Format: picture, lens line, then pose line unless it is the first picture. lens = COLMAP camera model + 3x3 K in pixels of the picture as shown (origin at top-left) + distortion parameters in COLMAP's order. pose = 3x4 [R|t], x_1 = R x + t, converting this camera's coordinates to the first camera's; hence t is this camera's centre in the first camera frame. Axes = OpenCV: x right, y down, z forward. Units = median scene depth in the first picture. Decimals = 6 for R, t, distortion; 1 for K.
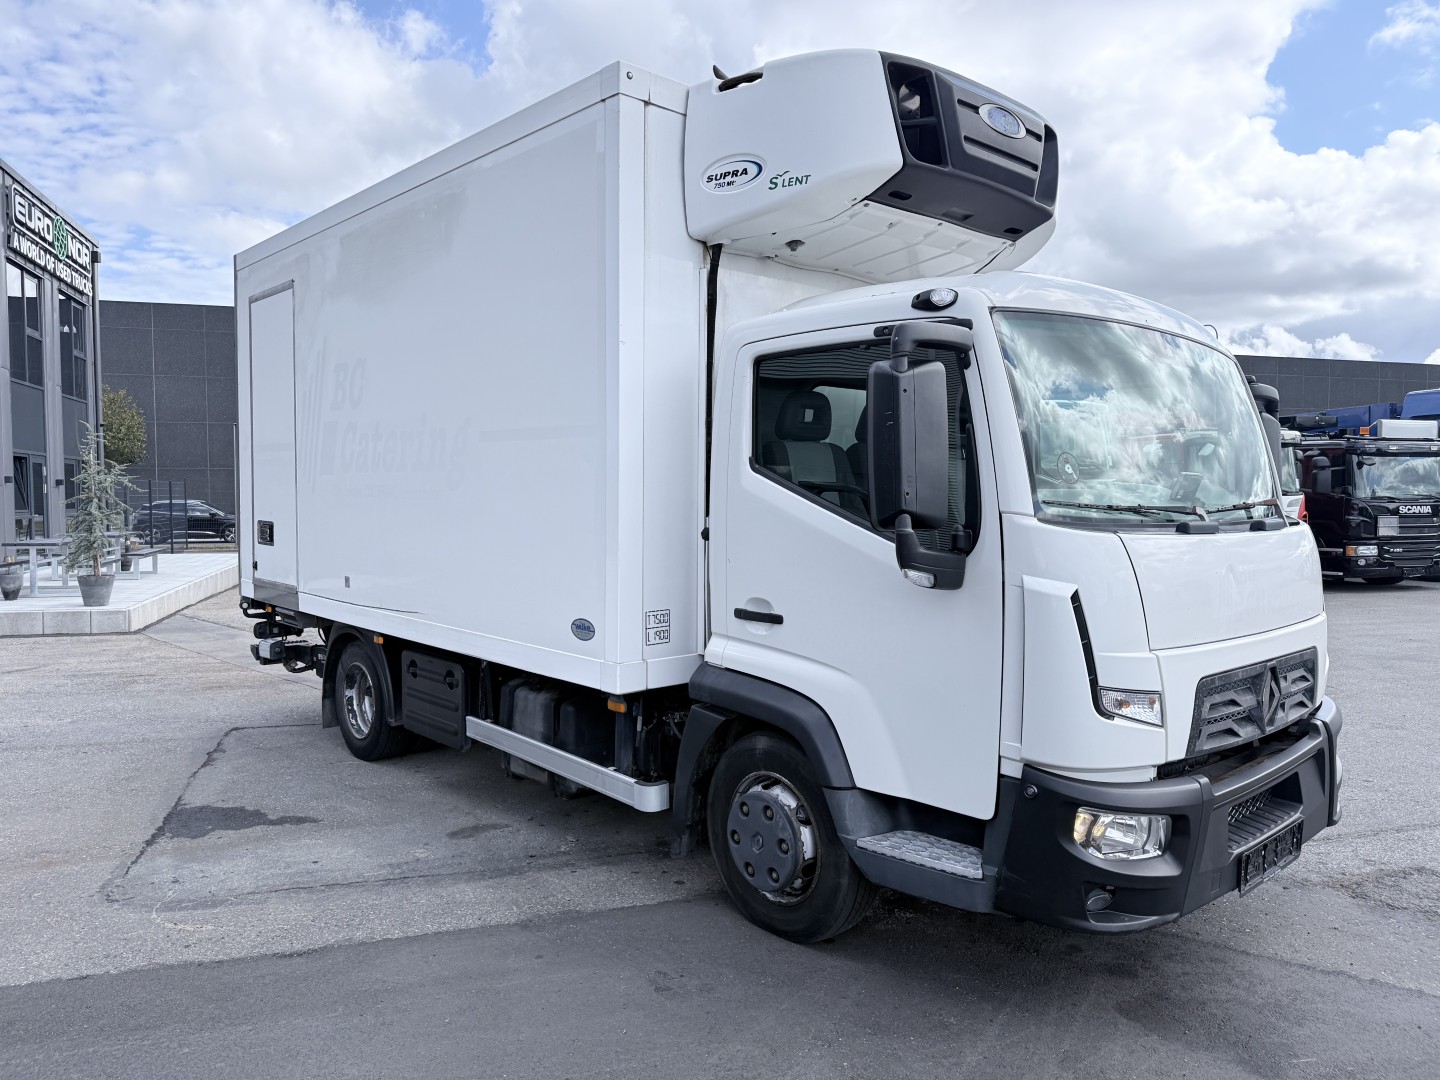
lens RADIAL K [[1014.7, 0, 714.1], [0, 1014.7, 544.1], [0, 0, 1]] dist [0.033449, -0.062796]
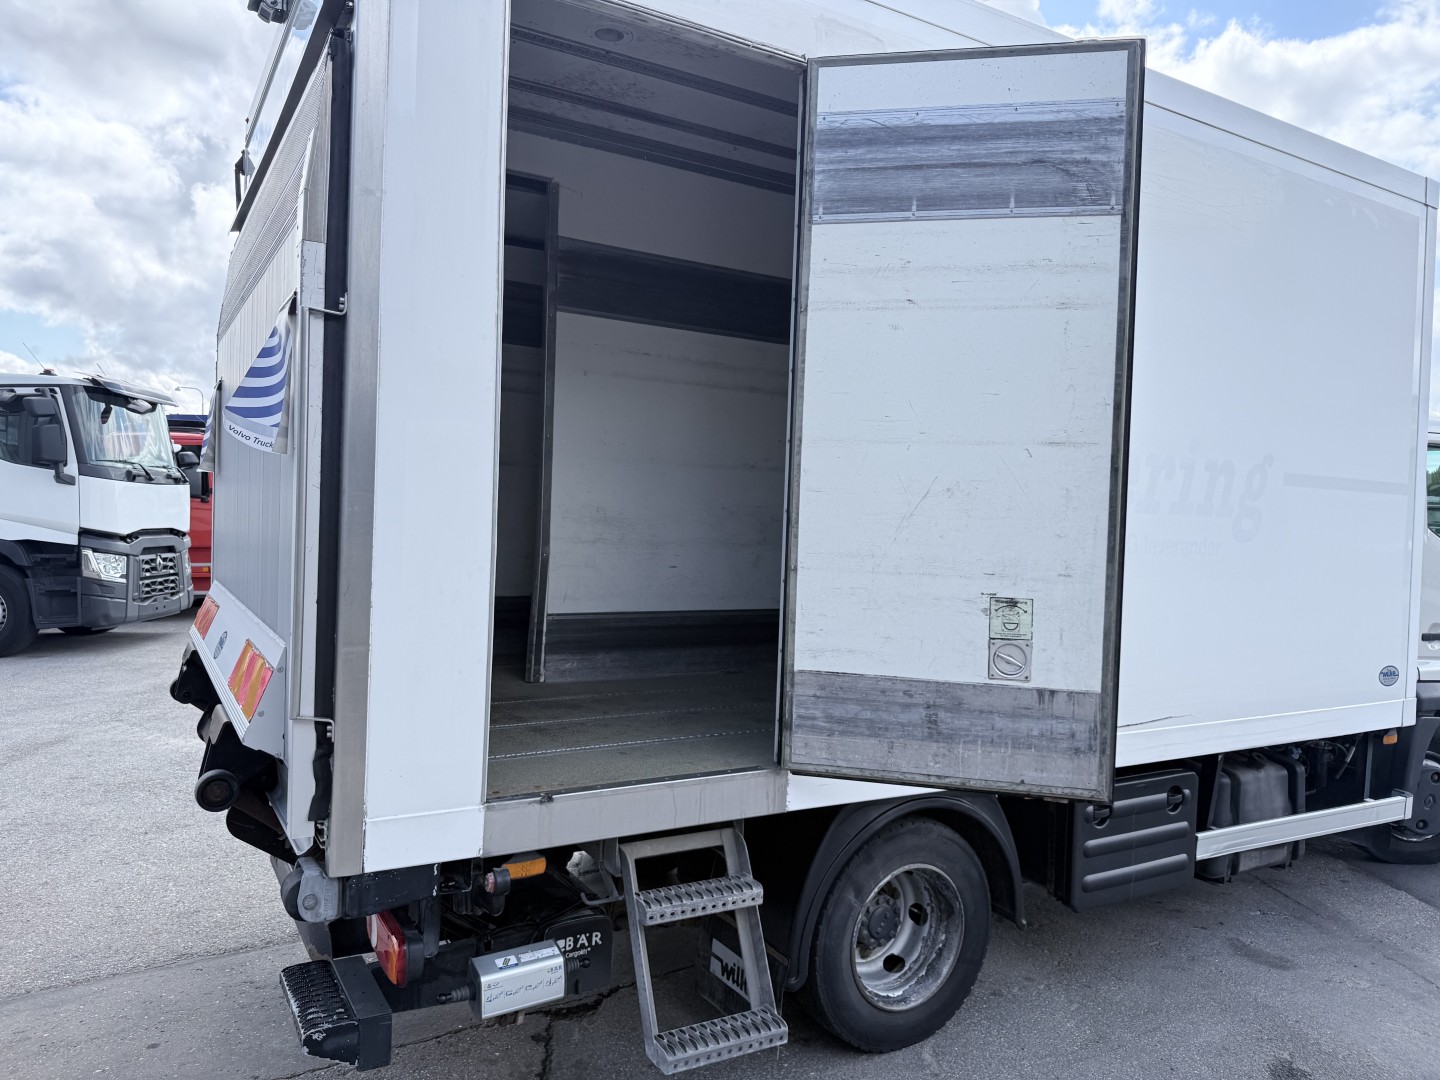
lens RADIAL K [[1014.7, 0, 714.1], [0, 1014.7, 544.1], [0, 0, 1]] dist [0.033449, -0.062796]
pose [[0.203354, -0.026205, 0.978755, -1.128900], [0.024078, 0.999473, 0.021757, -0.080702], [-0.978809, 0.019142, 0.203878, 1.266682]]
